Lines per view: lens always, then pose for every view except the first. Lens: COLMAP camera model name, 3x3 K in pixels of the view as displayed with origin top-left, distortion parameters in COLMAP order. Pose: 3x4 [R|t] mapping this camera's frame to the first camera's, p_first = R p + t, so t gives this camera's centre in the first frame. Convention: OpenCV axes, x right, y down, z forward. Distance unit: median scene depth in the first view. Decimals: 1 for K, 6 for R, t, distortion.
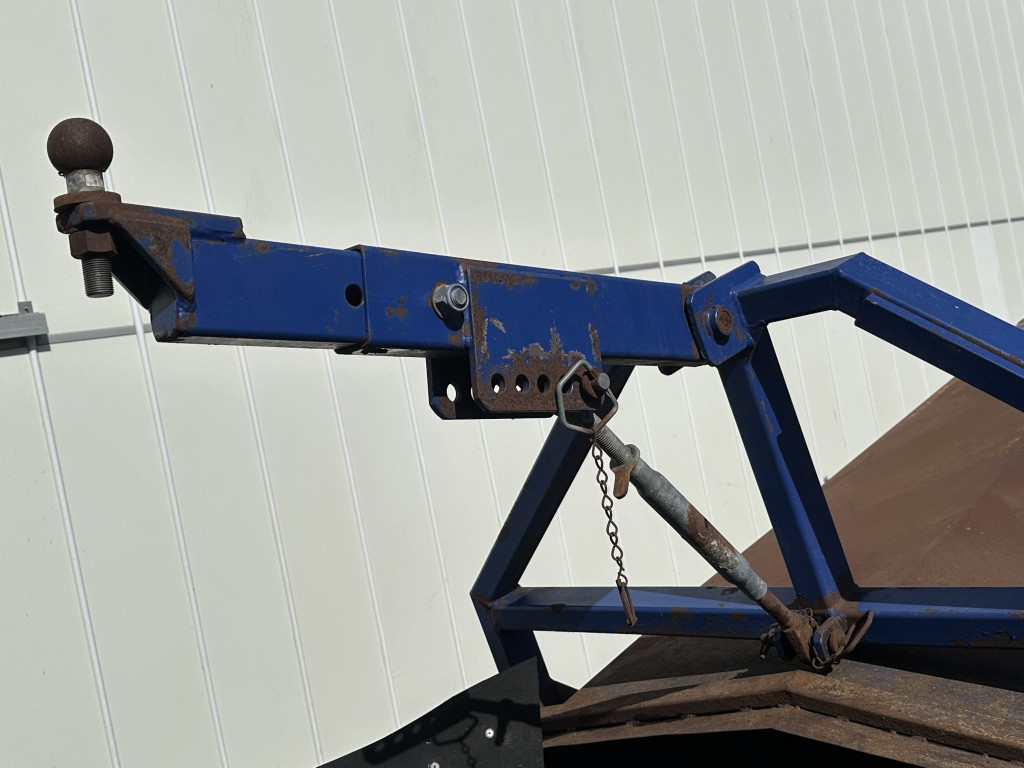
lens RADIAL K [[1117.8, 0, 512.0], [0, 1117.8, 384.0], [0, 0, 1]] dist [0.233009, -0.492600]
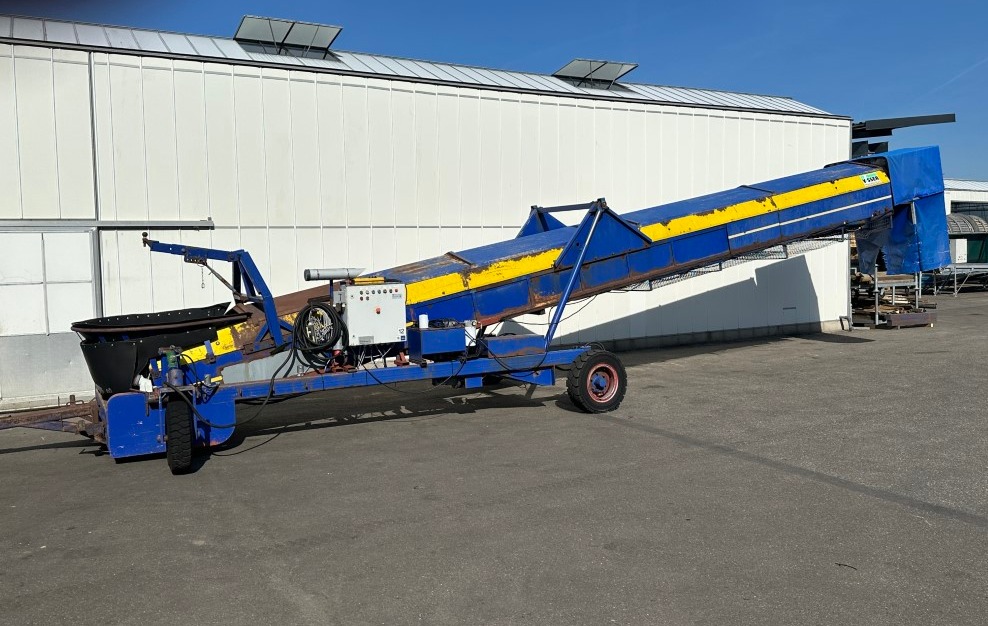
lens RADIAL K [[789.8, 0, 495.7], [0, 789.8, 304.7], [0, 0, 1]] dist [0.147036, -0.242754]
pose [[0.955489, 0.186495, -0.228607, 3.975436], [-0.166456, 0.980530, 0.104182, -0.744065], [0.243585, -0.061491, 0.967928, -4.831254]]
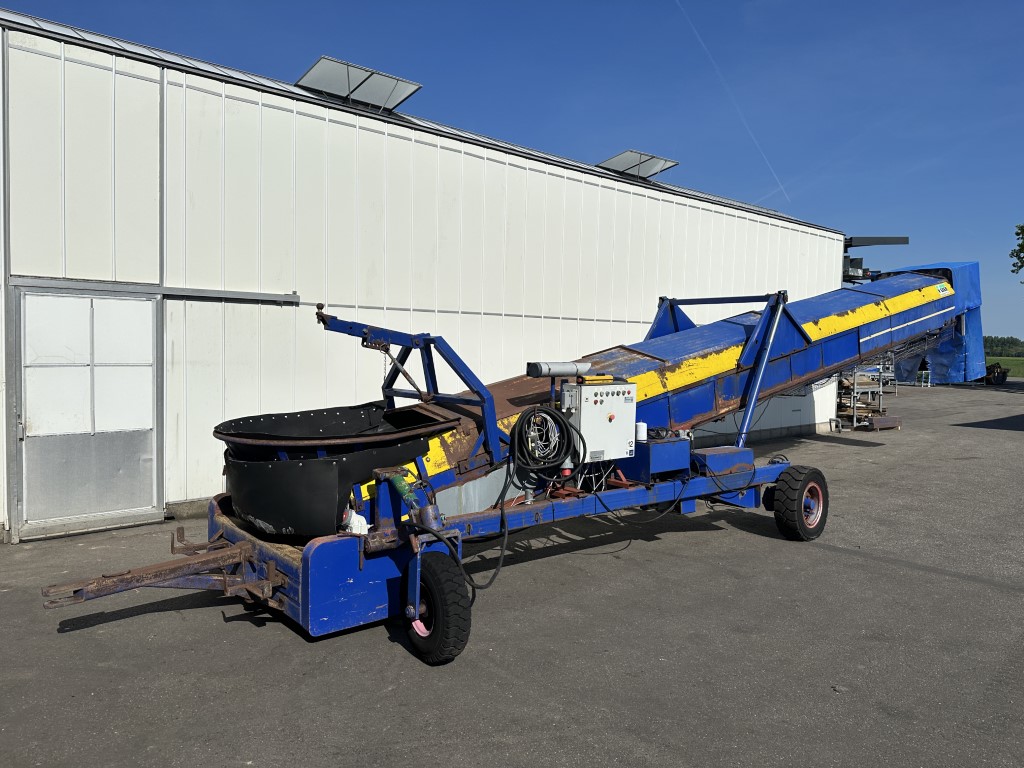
lens RADIAL K [[709.0, 0, 512.0], [0, 709.0, 384.0], [0, 0, 1]] dist [0.134100, -0.191143]
pose [[0.976002, 0.212954, -0.045496, 1.081542], [-0.210333, 0.976009, 0.056269, -0.186853], [0.056388, -0.045349, 0.997379, -3.331759]]
